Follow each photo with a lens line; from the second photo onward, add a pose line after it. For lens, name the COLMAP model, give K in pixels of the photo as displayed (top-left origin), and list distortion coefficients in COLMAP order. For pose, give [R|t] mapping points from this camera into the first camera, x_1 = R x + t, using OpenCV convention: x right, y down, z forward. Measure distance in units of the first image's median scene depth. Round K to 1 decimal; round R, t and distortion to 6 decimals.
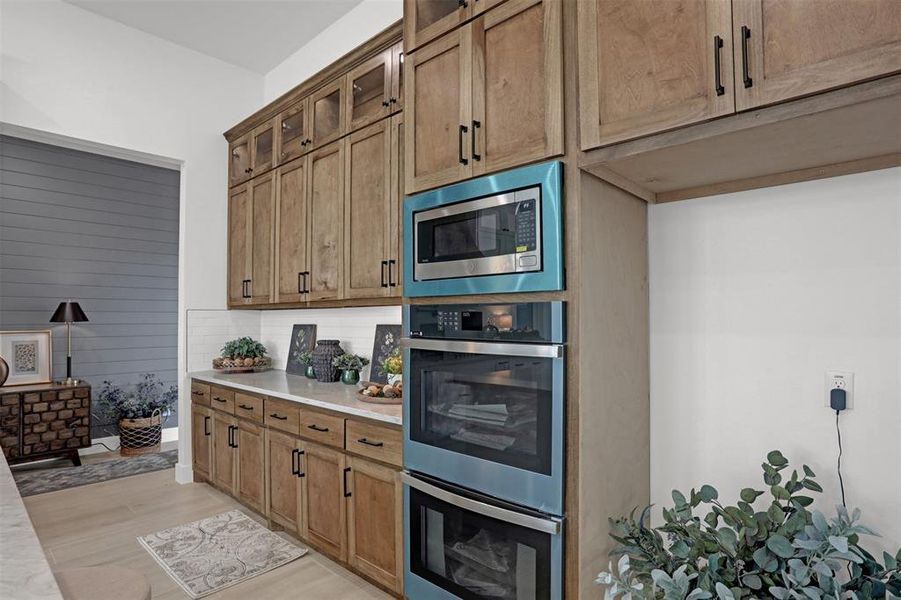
lens RADIAL K [[480.9, 0, 449.9], [0, 480.9, 305.7], [0, 0, 1]] dist [-0.070317, 0.037790]
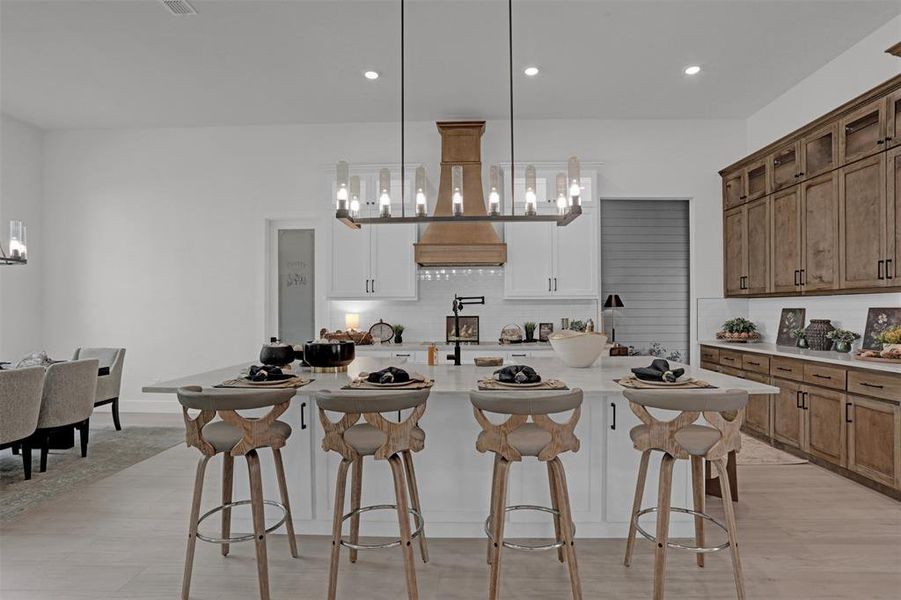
lens RADIAL K [[461.8, 0, 456.6], [0, 461.8, 309.1], [0, 0, 1]] dist [-0.067039, 0.030590]
pose [[0.659747, 0.003684, -0.751478, 0.017648], [0.019793, 0.999556, 0.022277, -0.005894], [0.751227, -0.029571, 0.659382, -0.661081]]
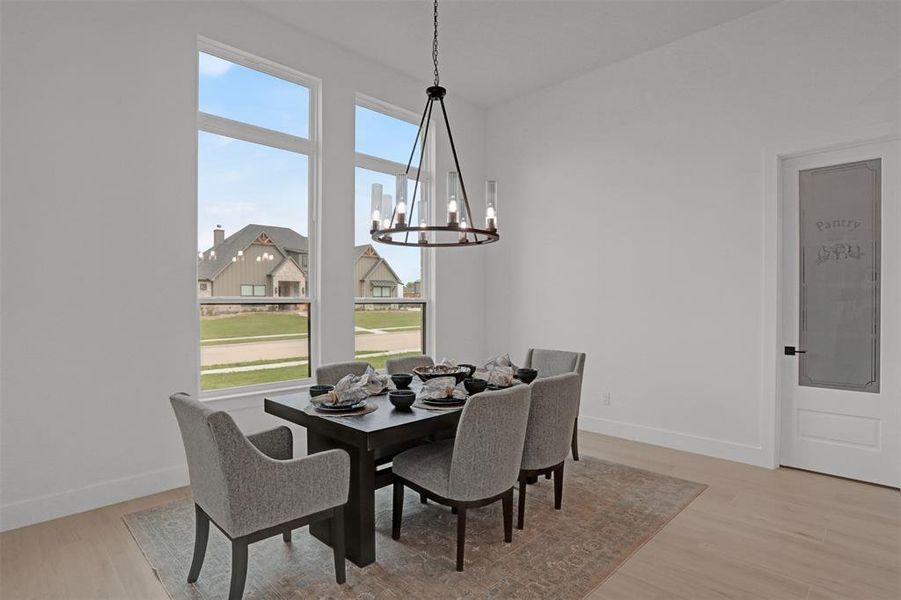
lens RADIAL K [[461.8, 0, 456.6], [0, 461.8, 309.1], [0, 0, 1]] dist [-0.067039, 0.030590]
pose [[-0.030991, 0.020838, -0.999302, -0.734477], [0.029370, 0.999370, 0.019929, -0.005483], [0.999088, -0.028732, -0.031583, -0.800360]]
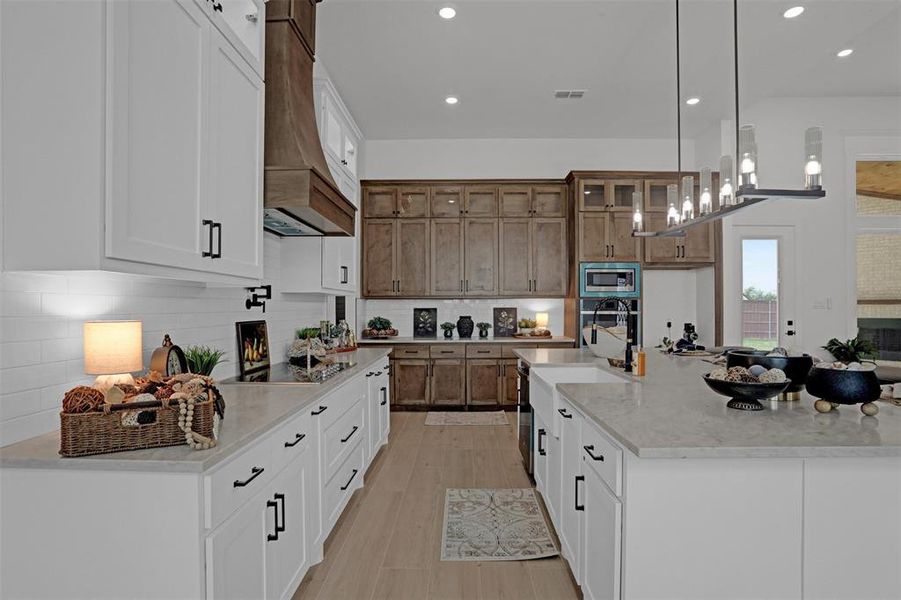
lens RADIAL K [[461.8, 0, 456.6], [0, 461.8, 309.1], [0, 0, 1]] dist [-0.067039, 0.030590]
pose [[0.750825, 0.002490, 0.660497, -1.686582], [-0.018746, 0.999670, 0.017541, 0.014492], [-0.660236, -0.025551, 0.750624, -0.408371]]
